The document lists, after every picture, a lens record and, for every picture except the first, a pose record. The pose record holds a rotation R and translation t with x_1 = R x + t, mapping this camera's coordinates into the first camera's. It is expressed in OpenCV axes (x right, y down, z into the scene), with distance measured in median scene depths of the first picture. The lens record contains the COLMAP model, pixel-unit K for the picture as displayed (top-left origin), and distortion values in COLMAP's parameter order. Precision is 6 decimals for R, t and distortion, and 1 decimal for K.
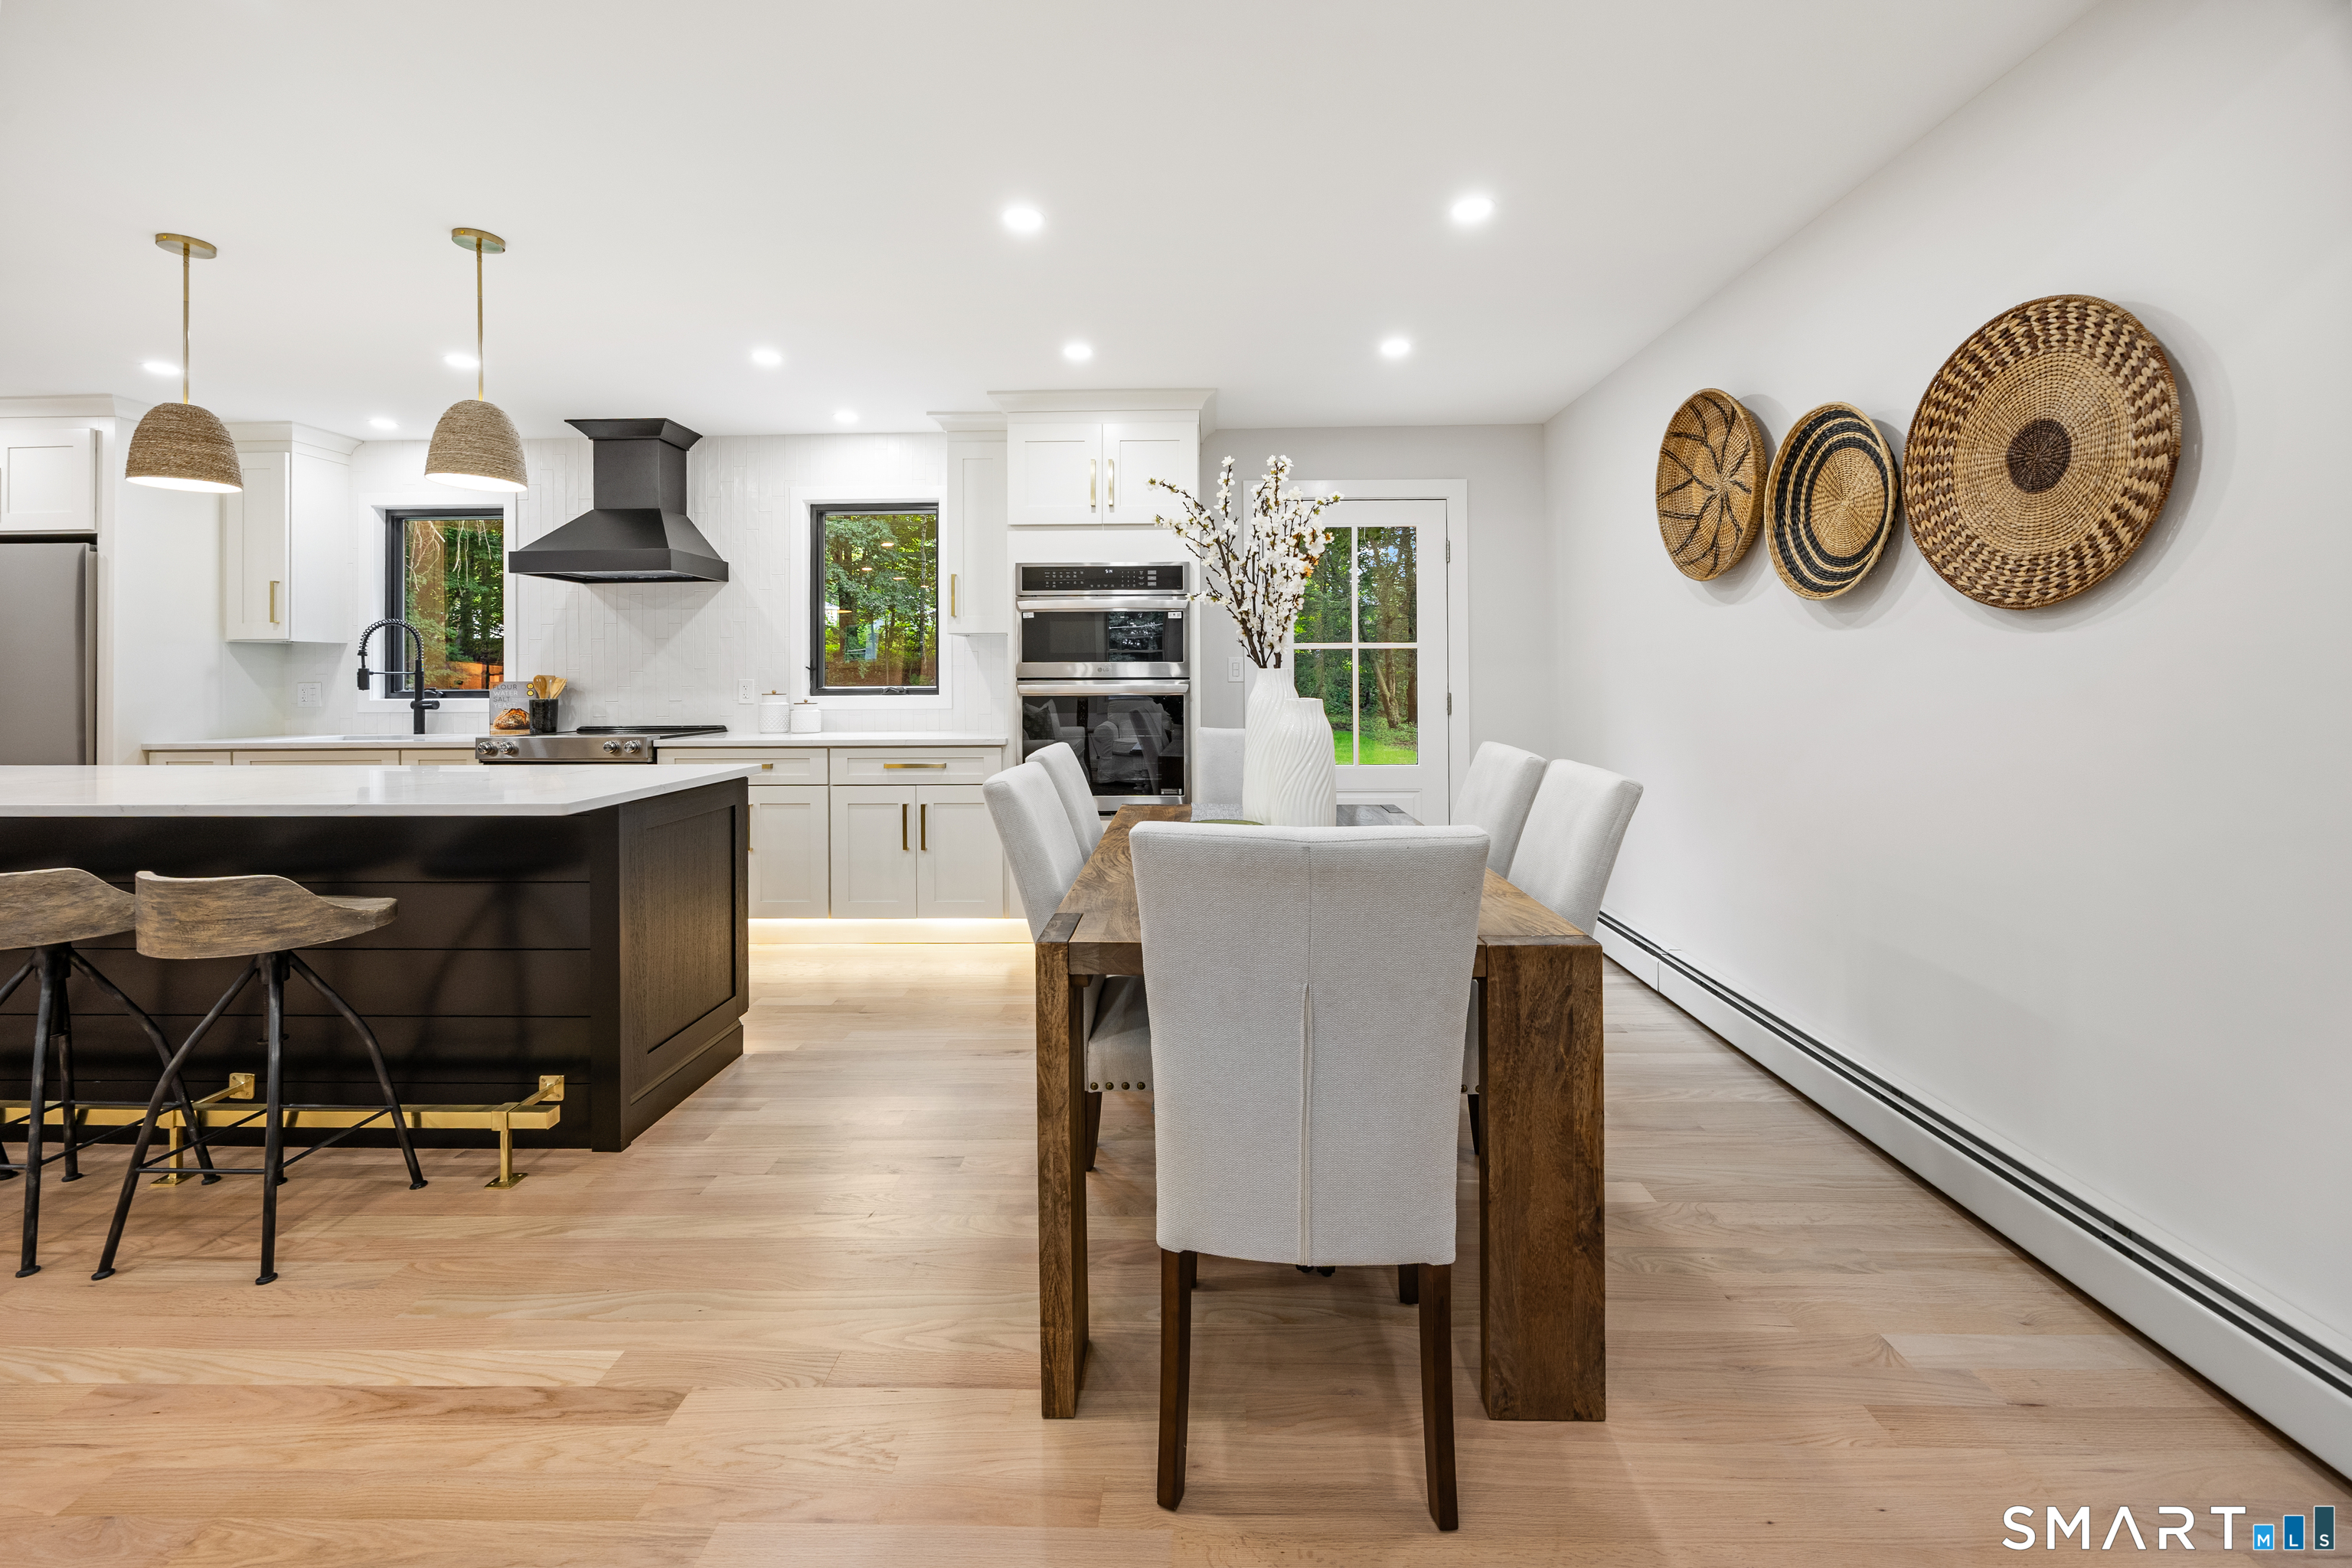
lens RADIAL K [[944.2, 0, 1200.2], [0, 944.2, 664.2], [0, 0, 1]] dist [0.001656, -0.000521]
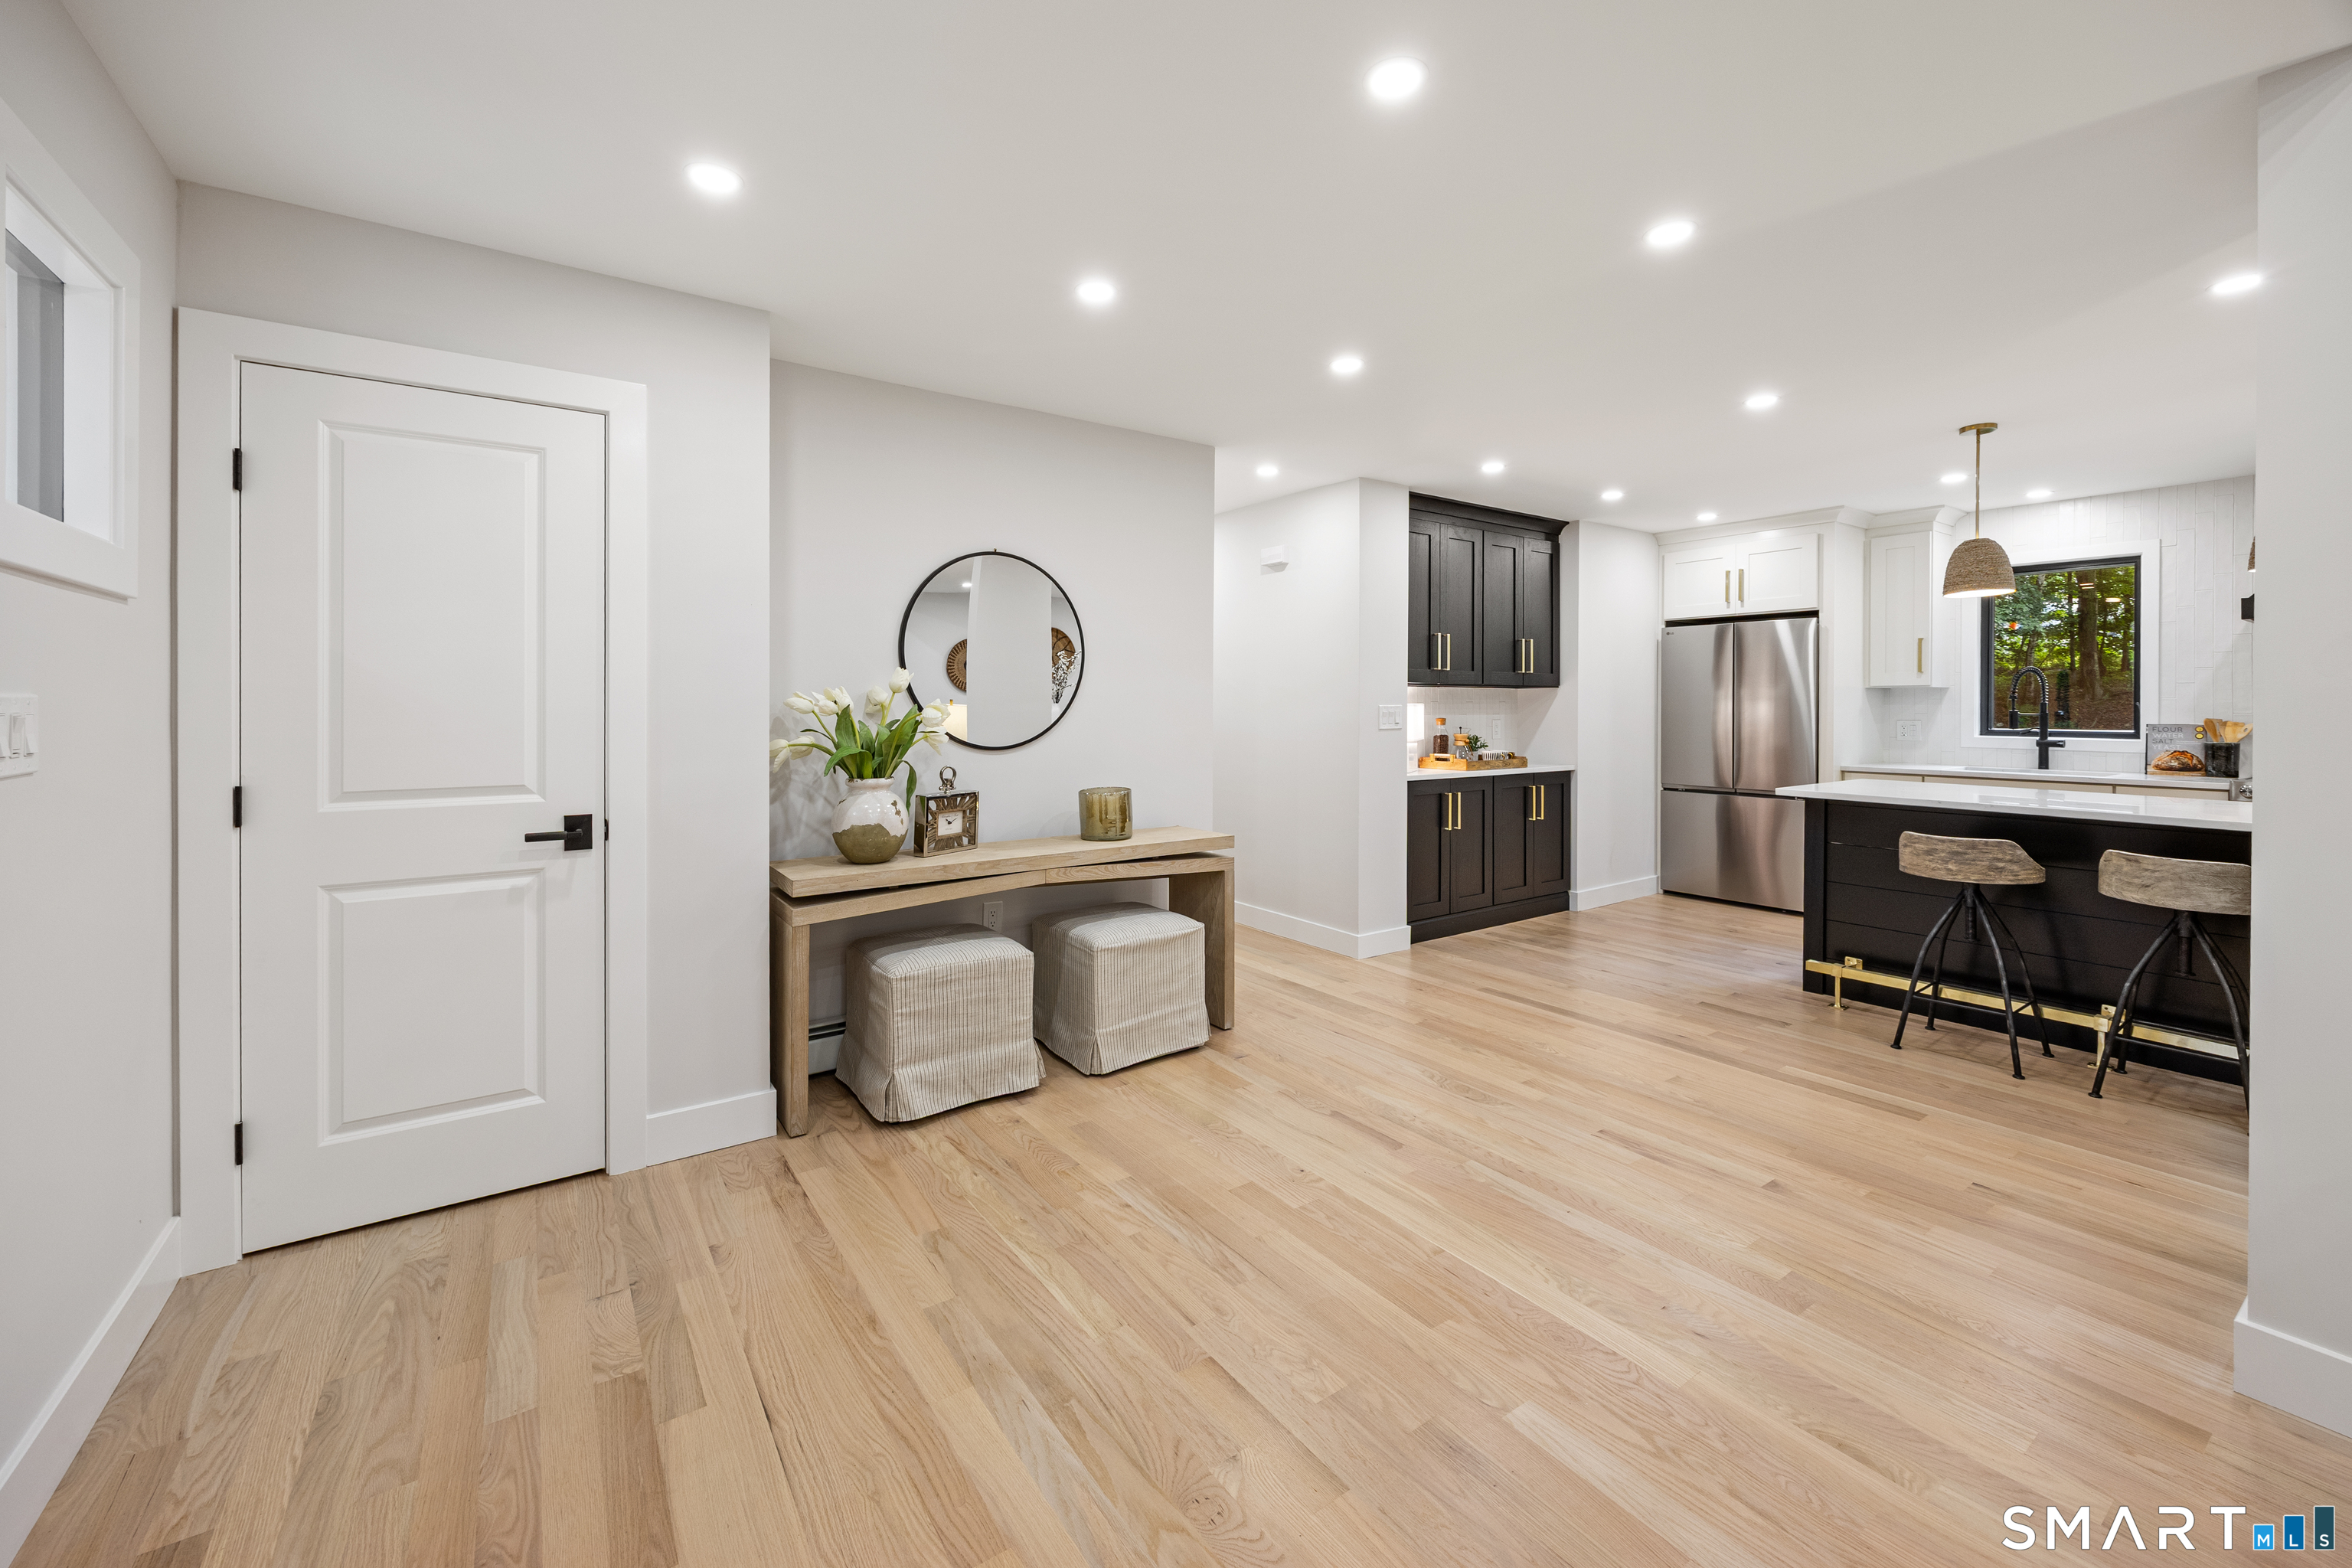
lens RADIAL K [[944.2, 0, 1159.2], [0, 944.2, 703.4], [0, 0, 1]] dist [0.001656, -0.000521]
pose [[0.575866, 0.007524, -0.817509, -0.595400], [0.003015, 0.999931, 0.011327, -0.022455], [0.817538, -0.008988, 0.575804, -0.564286]]
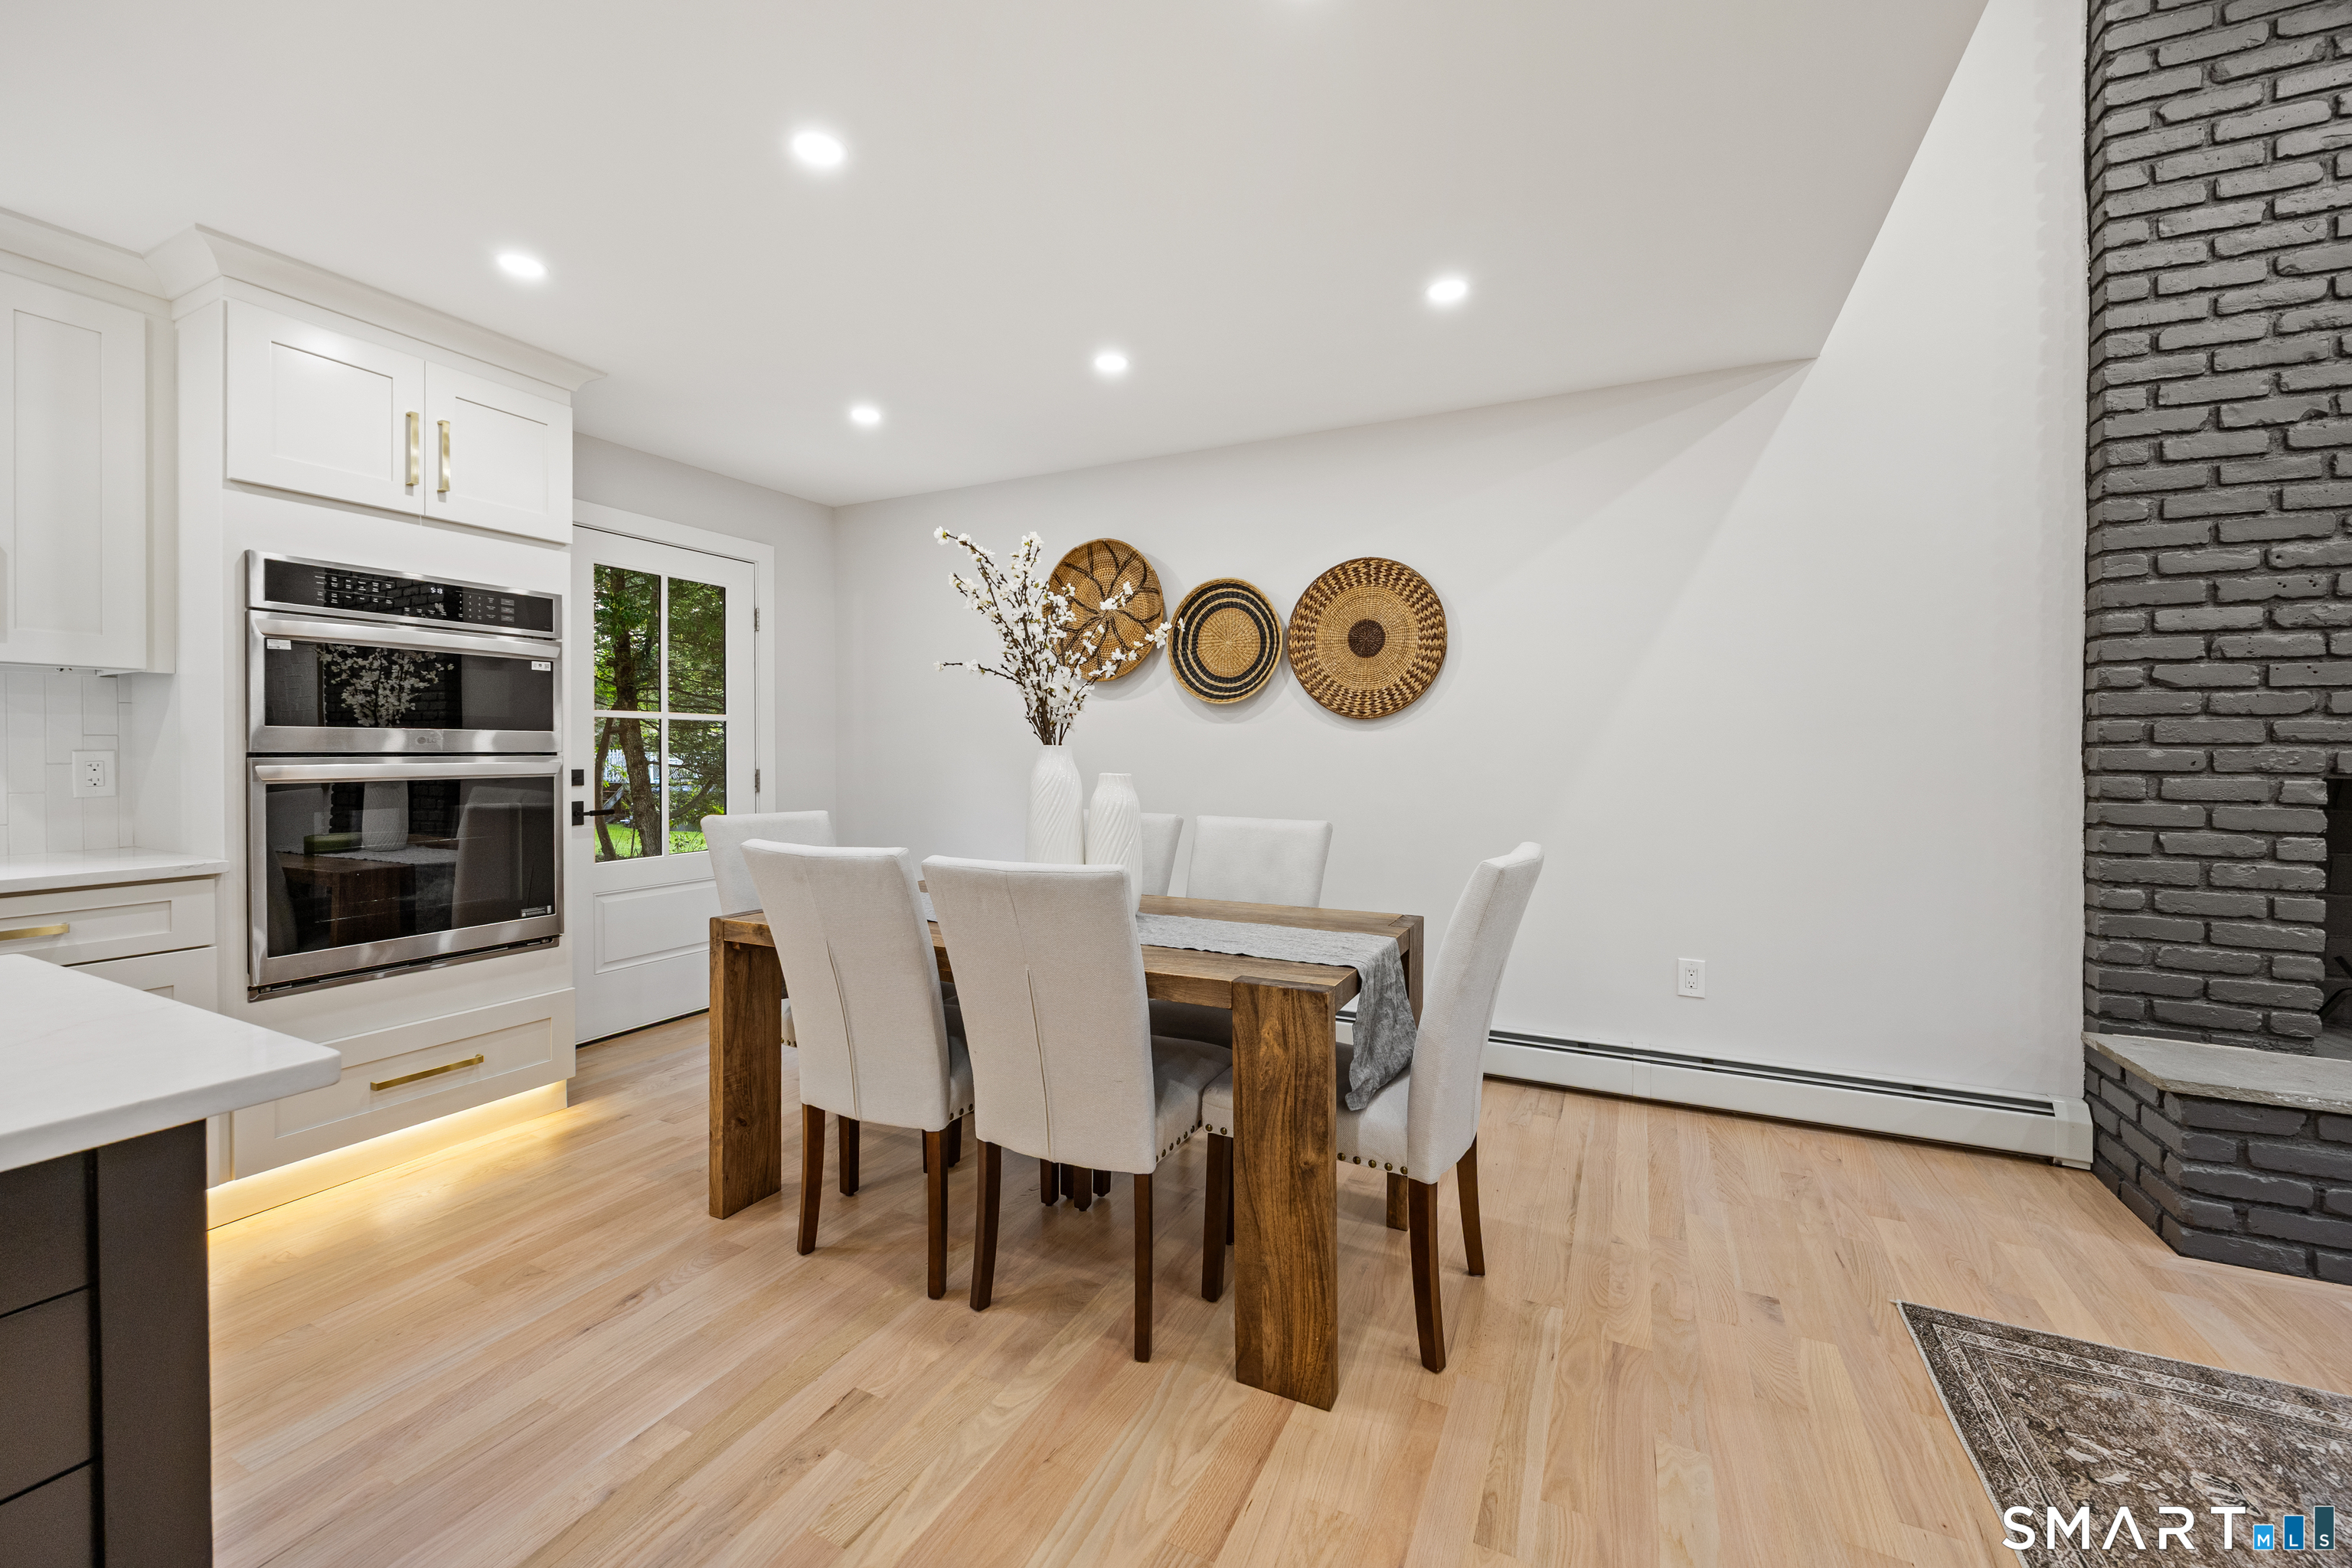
lens RADIAL K [[944.2, 0, 1155.5], [0, 944.2, 748.8], [0, 0, 1]] dist [0.001656, -0.000521]
pose [[0.433289, 0.004383, 0.901244, -0.464312], [-0.016696, 0.999856, 0.003165, 0.000958], [-0.901100, -0.016419, 0.433300, 0.257604]]
